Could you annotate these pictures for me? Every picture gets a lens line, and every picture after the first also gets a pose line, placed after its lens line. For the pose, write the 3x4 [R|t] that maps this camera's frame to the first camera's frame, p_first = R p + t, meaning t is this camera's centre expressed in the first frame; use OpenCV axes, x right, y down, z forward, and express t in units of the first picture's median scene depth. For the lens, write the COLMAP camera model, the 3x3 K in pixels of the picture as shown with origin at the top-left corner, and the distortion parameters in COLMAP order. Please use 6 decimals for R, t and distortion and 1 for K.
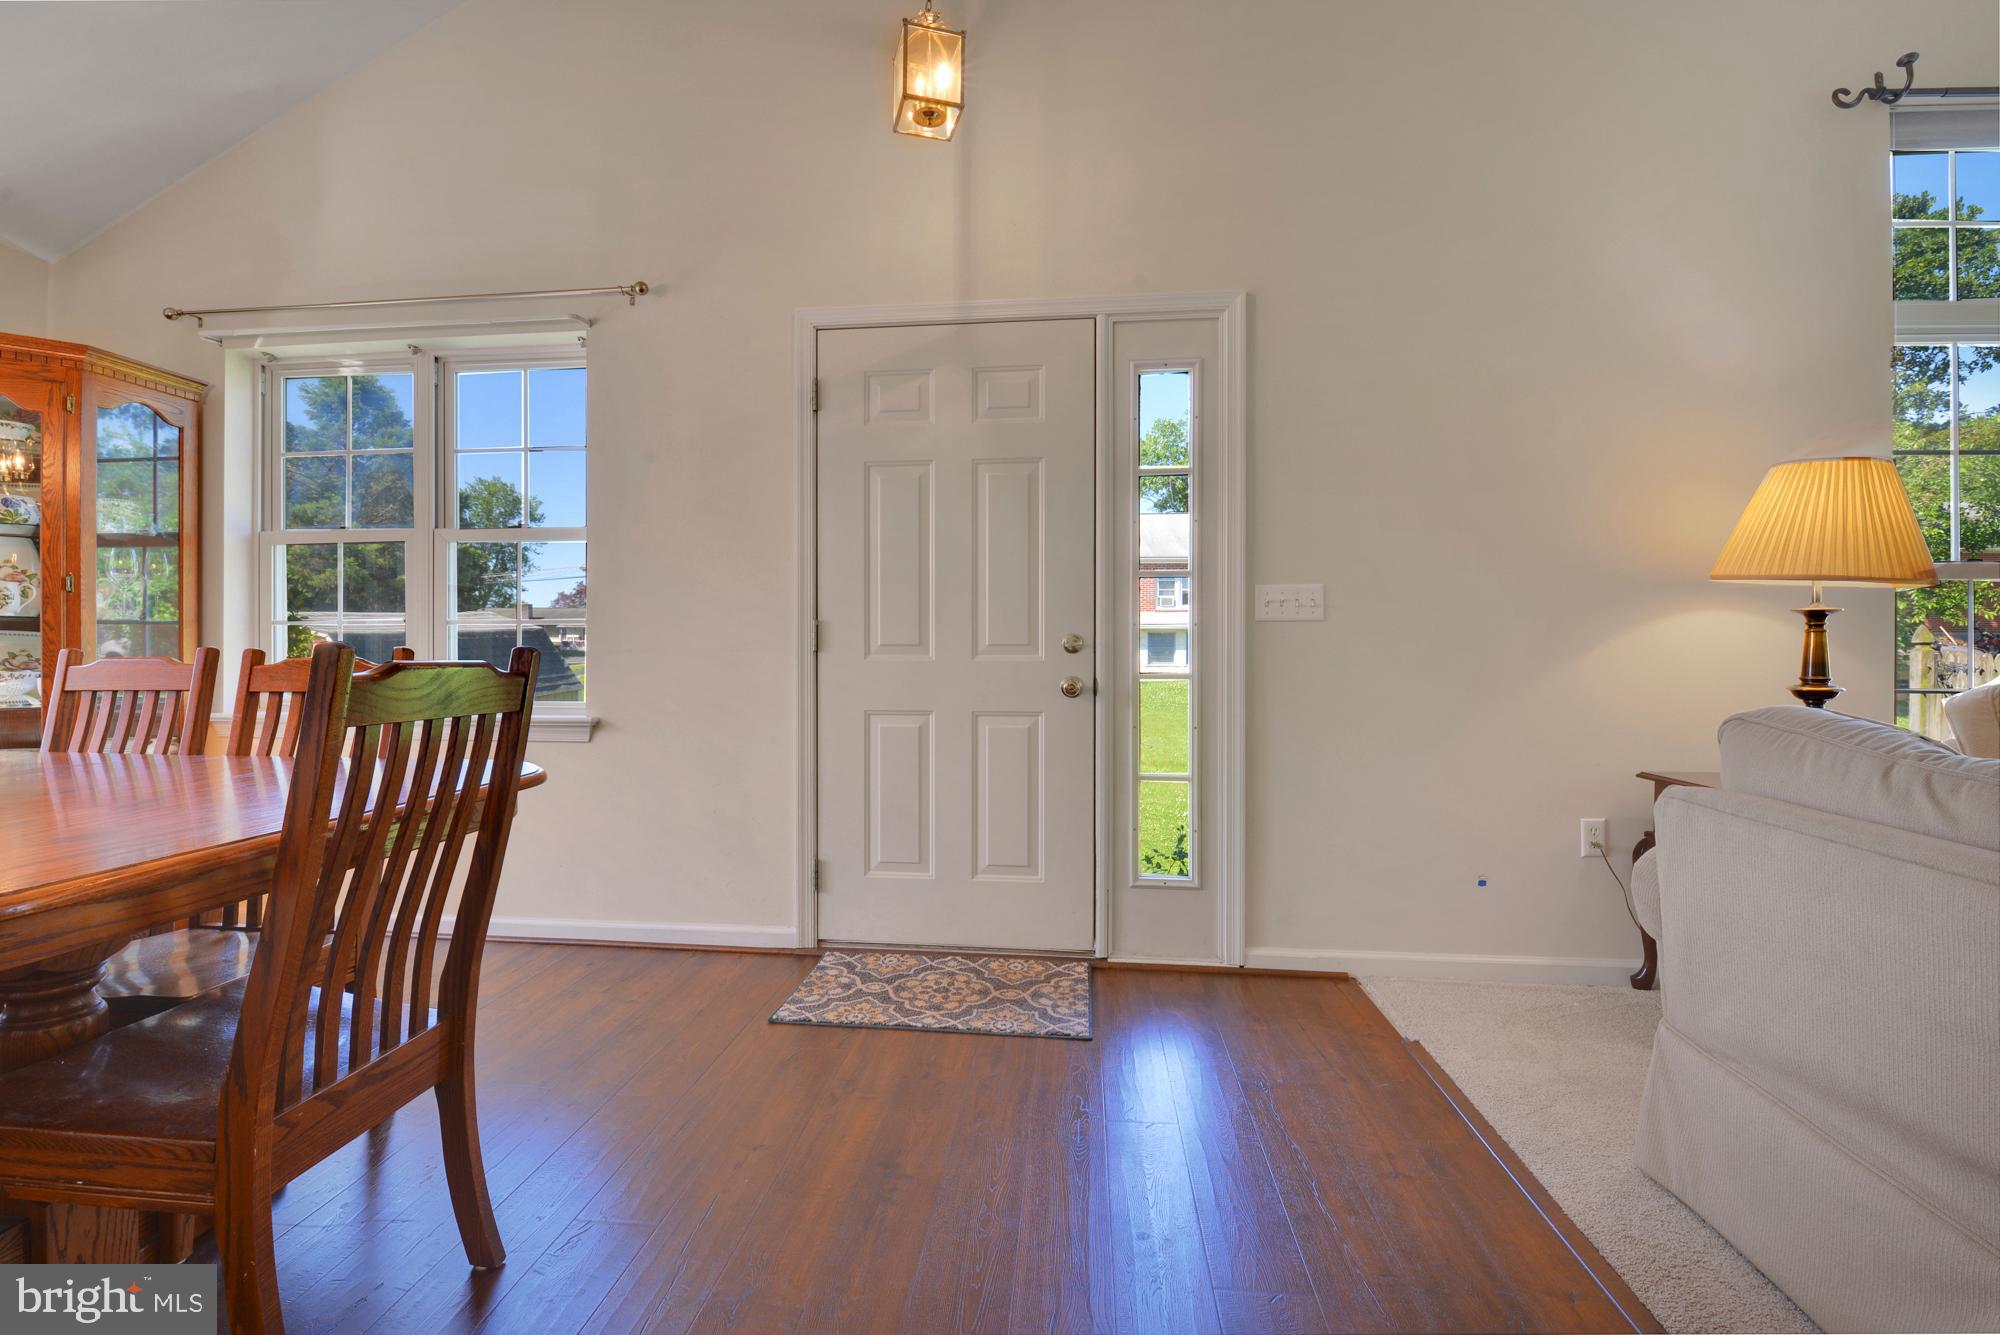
lens RADIAL K [[883.6, 0, 1000.0], [0, 883.6, 667.5], [0, 0, 1]] dist [0.001625, -0.010334]
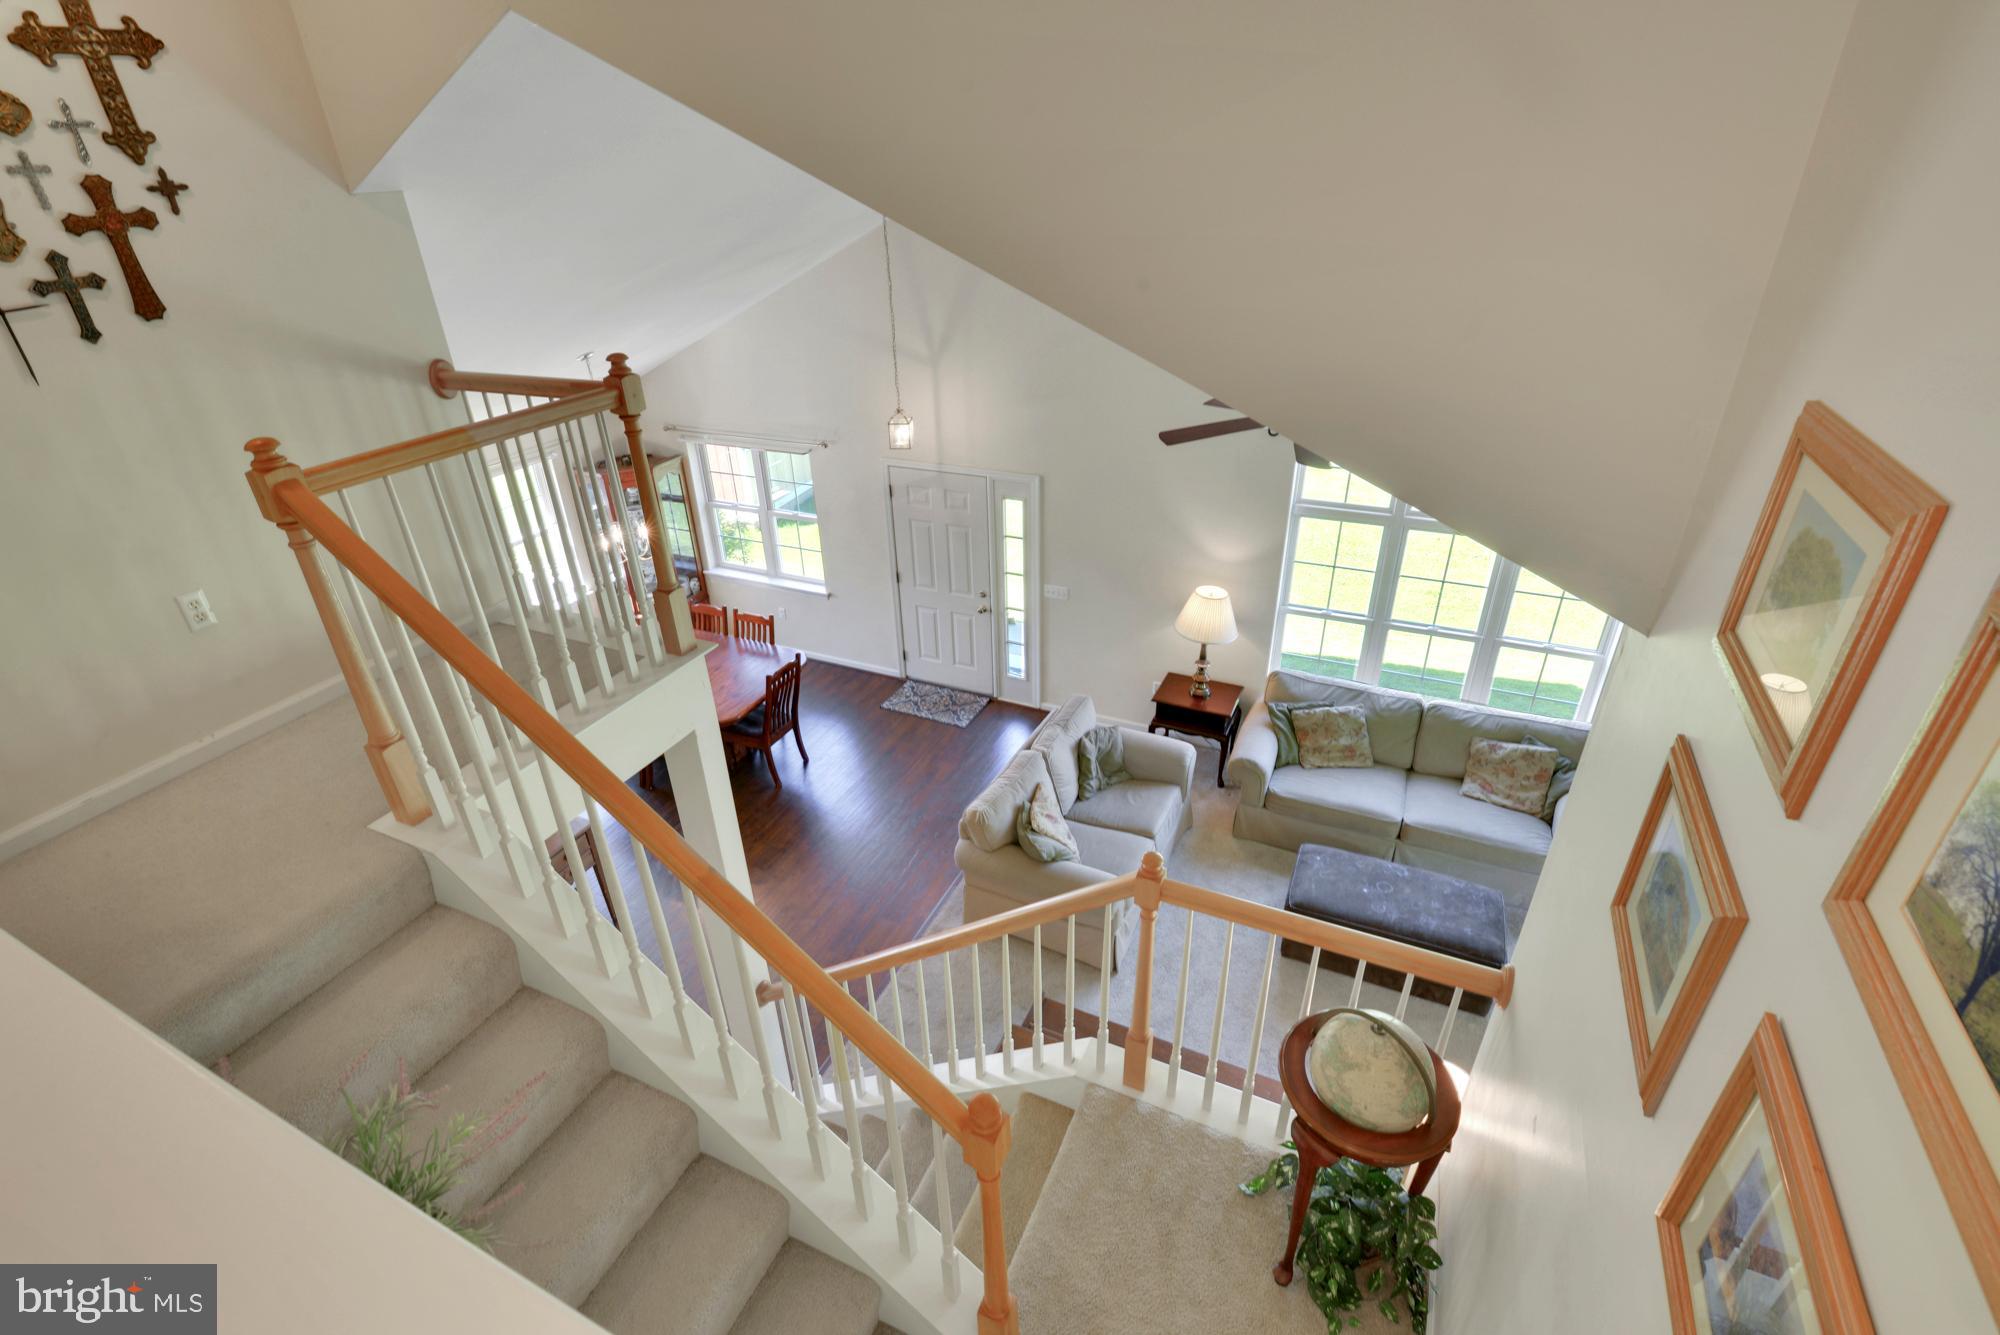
lens RADIAL K [[883.6, 0, 1000.0], [0, 883.6, 667.5], [0, 0, 1]] dist [0.001625, -0.010334]
pose [[0.946697, 0.134454, -0.292725, 0.943137], [0.017413, 0.886037, 0.463288, -1.065532], [0.321656, -0.443690, 0.836467, -1.321326]]
